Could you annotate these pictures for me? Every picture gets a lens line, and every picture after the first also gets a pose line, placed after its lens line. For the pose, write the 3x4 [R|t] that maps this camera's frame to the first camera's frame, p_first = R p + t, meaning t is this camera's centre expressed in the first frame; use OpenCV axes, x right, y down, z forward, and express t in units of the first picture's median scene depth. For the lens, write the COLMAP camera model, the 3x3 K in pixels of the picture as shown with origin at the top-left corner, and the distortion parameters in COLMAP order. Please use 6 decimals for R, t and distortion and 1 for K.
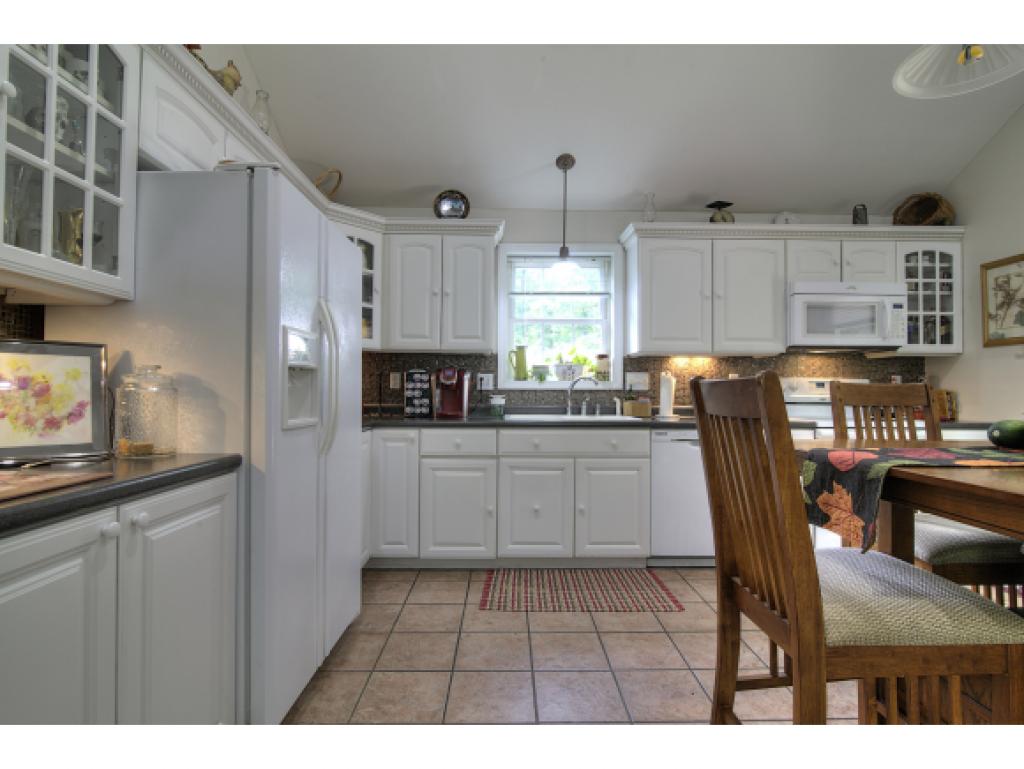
lens RADIAL K [[489.8, 0, 514.3], [0, 489.8, 372.7], [0, 0, 1]] dist [-0.017618, -0.000138]
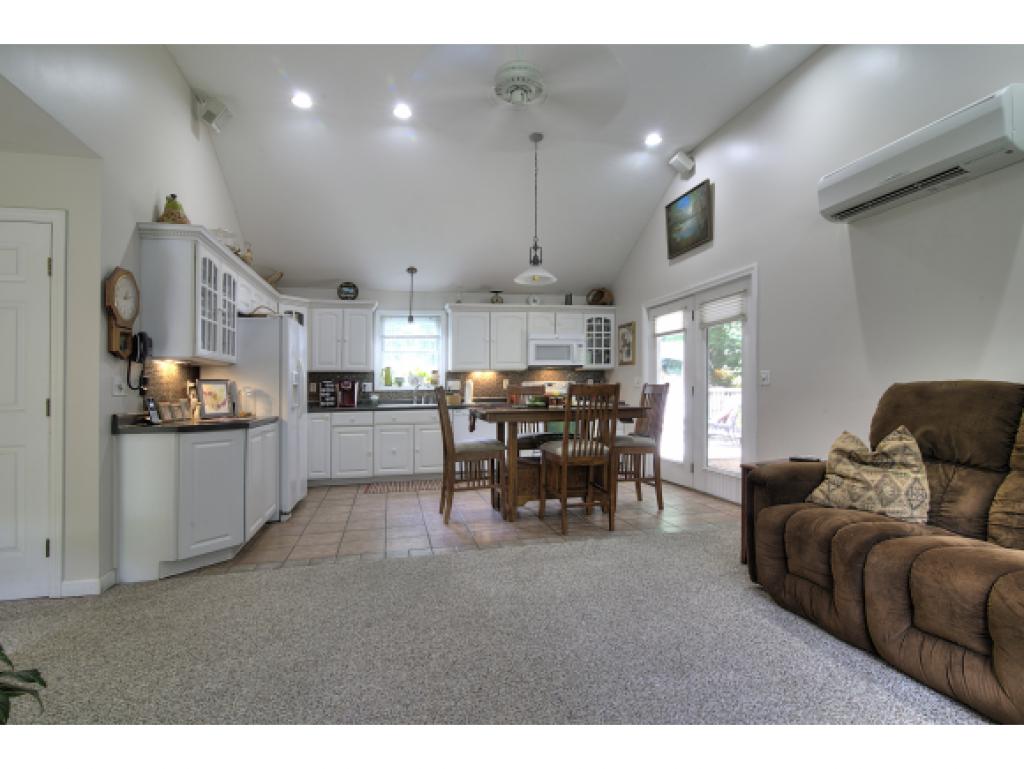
lens RADIAL K [[506.3, 0, 545.8], [0, 506.3, 350.9], [0, 0, 1]] dist [-0.012289, -0.000084]
pose [[0.961547, -0.001701, 0.274635, 0.063305], [0.012201, 0.999258, -0.036530, -0.039032], [-0.274369, 0.038476, 0.960854, -0.989542]]
